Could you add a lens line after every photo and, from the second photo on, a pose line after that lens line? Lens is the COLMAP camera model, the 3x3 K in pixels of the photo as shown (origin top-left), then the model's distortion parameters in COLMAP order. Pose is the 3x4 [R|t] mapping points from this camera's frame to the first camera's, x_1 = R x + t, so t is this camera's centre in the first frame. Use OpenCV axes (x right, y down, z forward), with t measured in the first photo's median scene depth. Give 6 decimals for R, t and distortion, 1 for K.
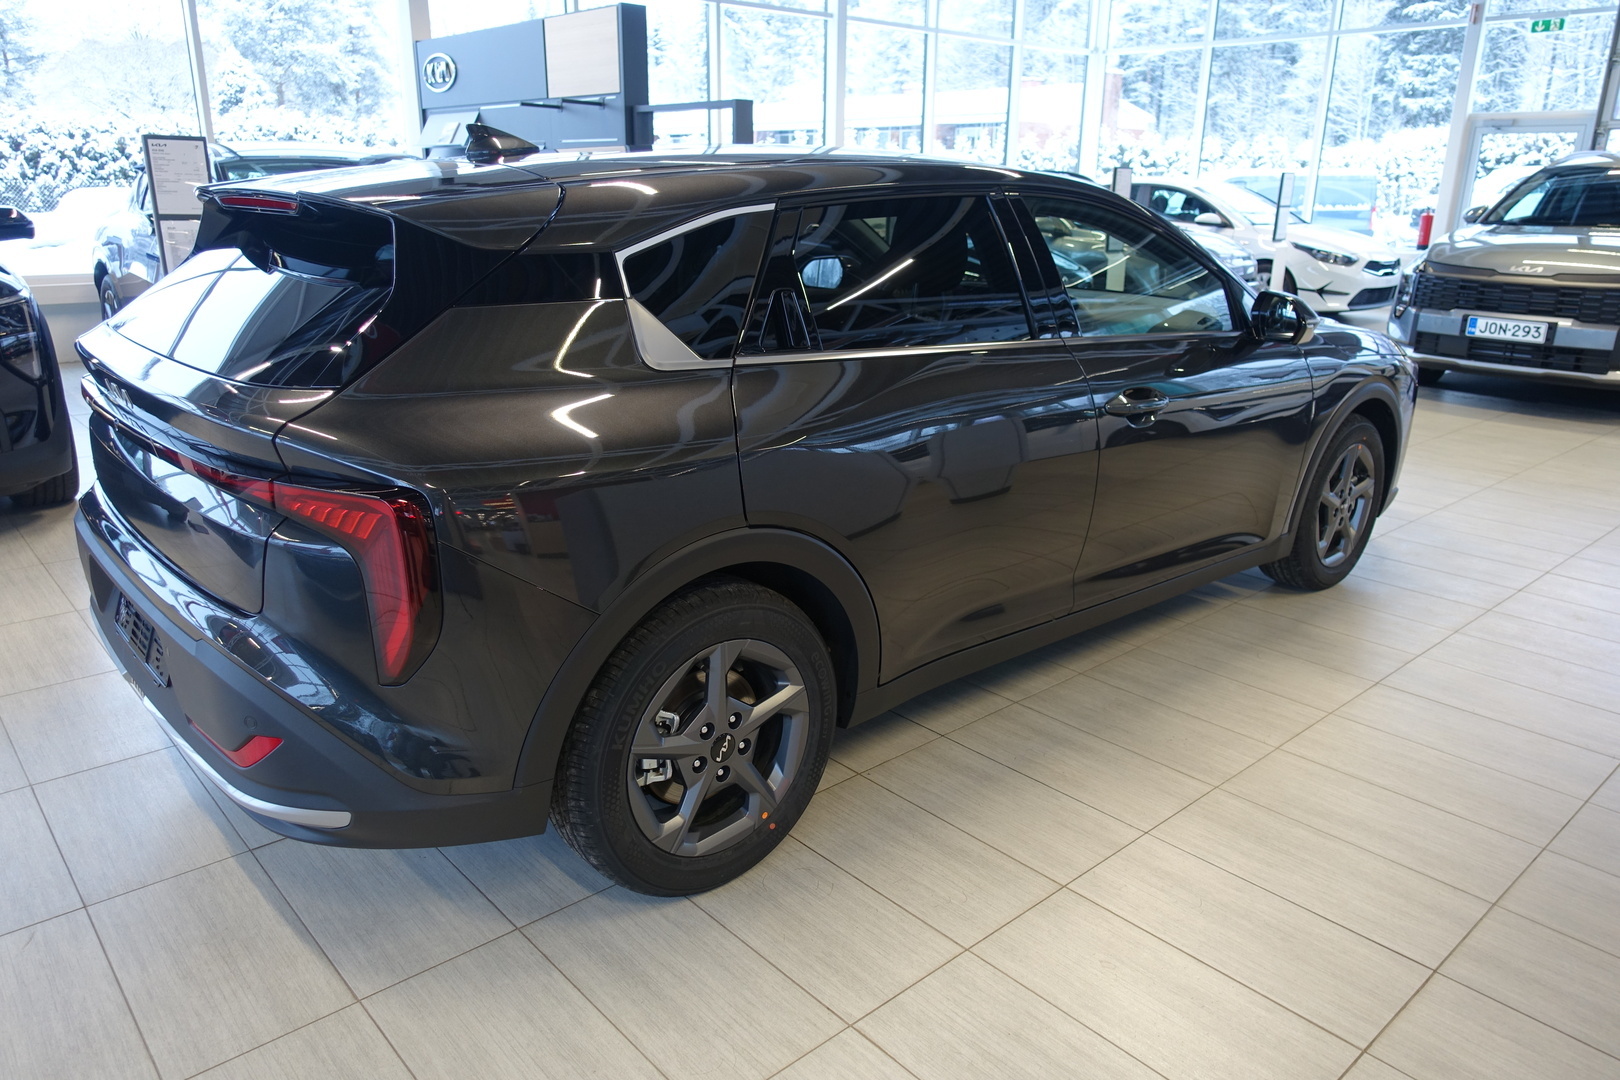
lens RADIAL K [[1116.7, 0, 815.1], [0, 1116.7, 534.8], [0, 0, 1]] dist [0.002818, -0.003117]
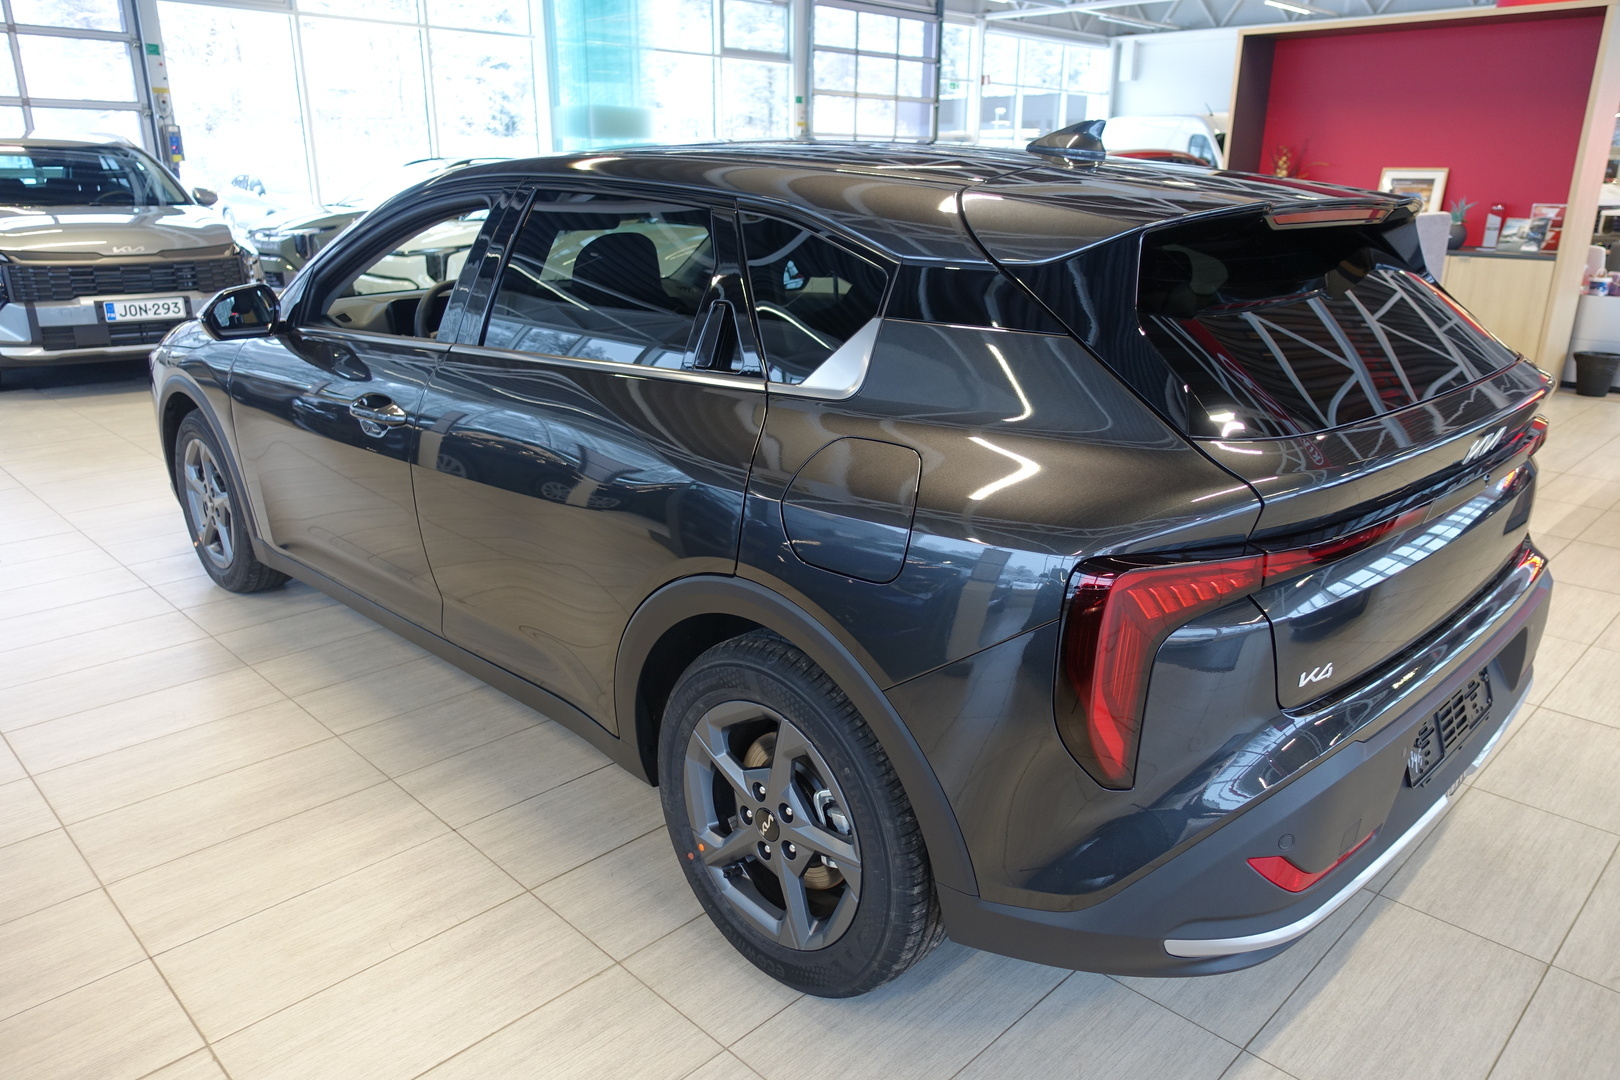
lens RADIAL K [[1116.7, 0, 815.1], [0, 1116.7, 534.8], [0, 0, 1]] dist [0.002818, -0.003117]
pose [[-0.061160, -0.311601, 0.948243, -0.262909], [0.289940, 0.903510, 0.315602, -0.088720], [-0.955089, 0.294236, 0.035087, 0.280161]]
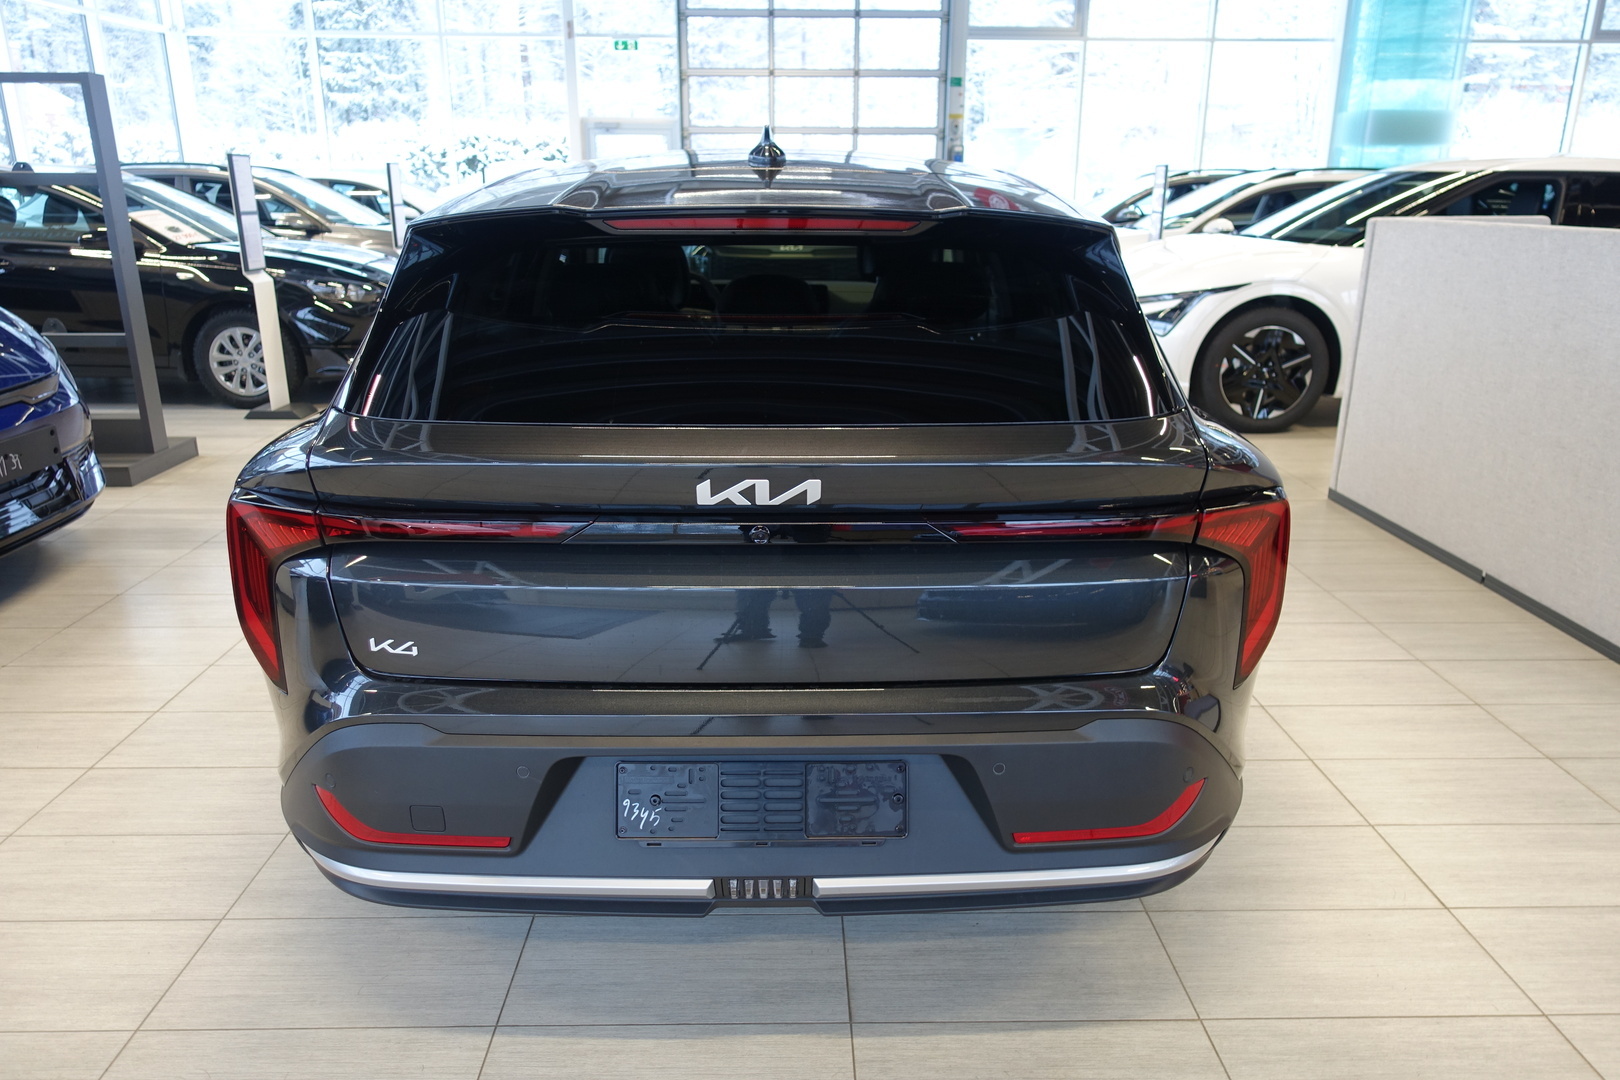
lens RADIAL K [[1116.7, 0, 815.1], [0, 1116.7, 534.8], [0, 0, 1]] dist [0.002818, -0.003117]
pose [[0.646678, -0.234420, 0.725848, -0.211852], [0.229619, 0.967290, 0.107822, -0.031084], [-0.727381, 0.096942, 0.679352, 0.091162]]
